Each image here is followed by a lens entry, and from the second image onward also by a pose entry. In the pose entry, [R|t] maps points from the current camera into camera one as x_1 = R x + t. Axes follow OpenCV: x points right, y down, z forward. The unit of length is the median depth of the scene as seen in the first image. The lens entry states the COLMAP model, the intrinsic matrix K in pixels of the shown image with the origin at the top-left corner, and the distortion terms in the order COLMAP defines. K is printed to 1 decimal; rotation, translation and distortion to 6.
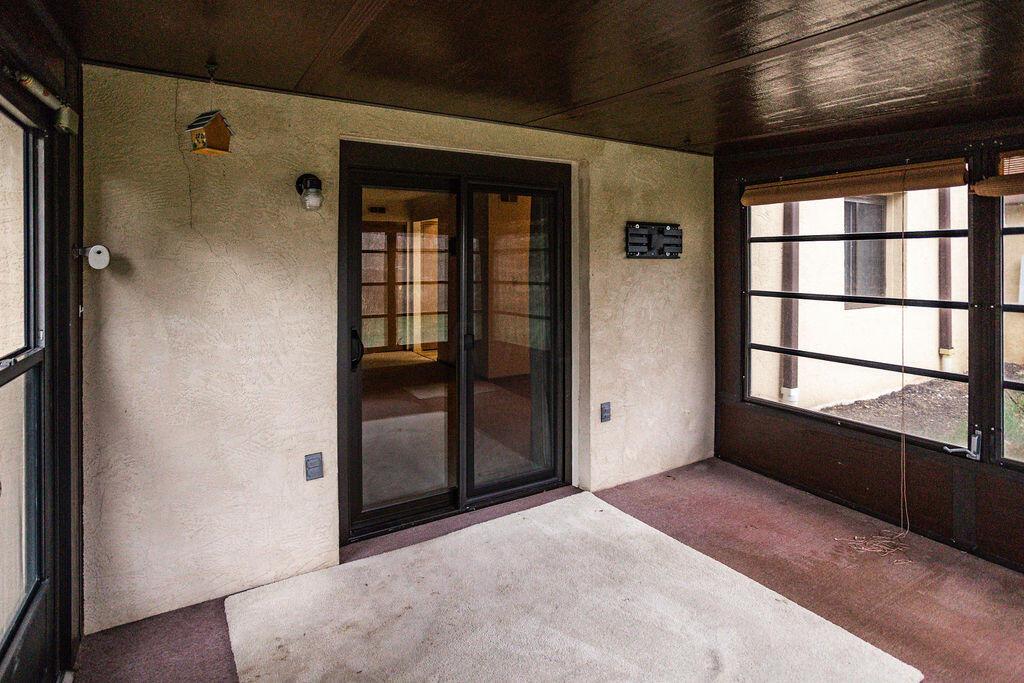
lens RADIAL K [[526.3, 0, 511.4], [0, 526.3, 326.2], [0, 0, 1]] dist [-0.069746, 0.038269]
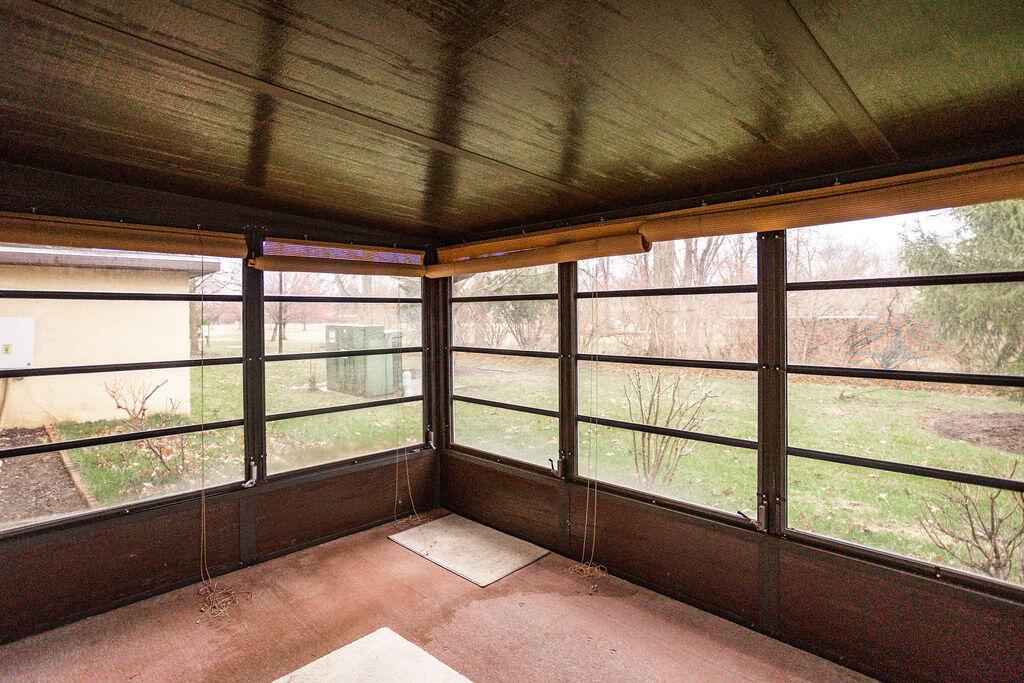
lens RADIAL K [[526.3, 0, 511.4], [0, 526.3, 326.2], [0, 0, 1]] dist [-0.069746, 0.038269]
pose [[-0.241061, -0.010501, 0.970453, -0.436488], [0.127018, 0.990999, 0.042275, -0.086608], [-0.962162, 0.133456, -0.237558, 0.691083]]
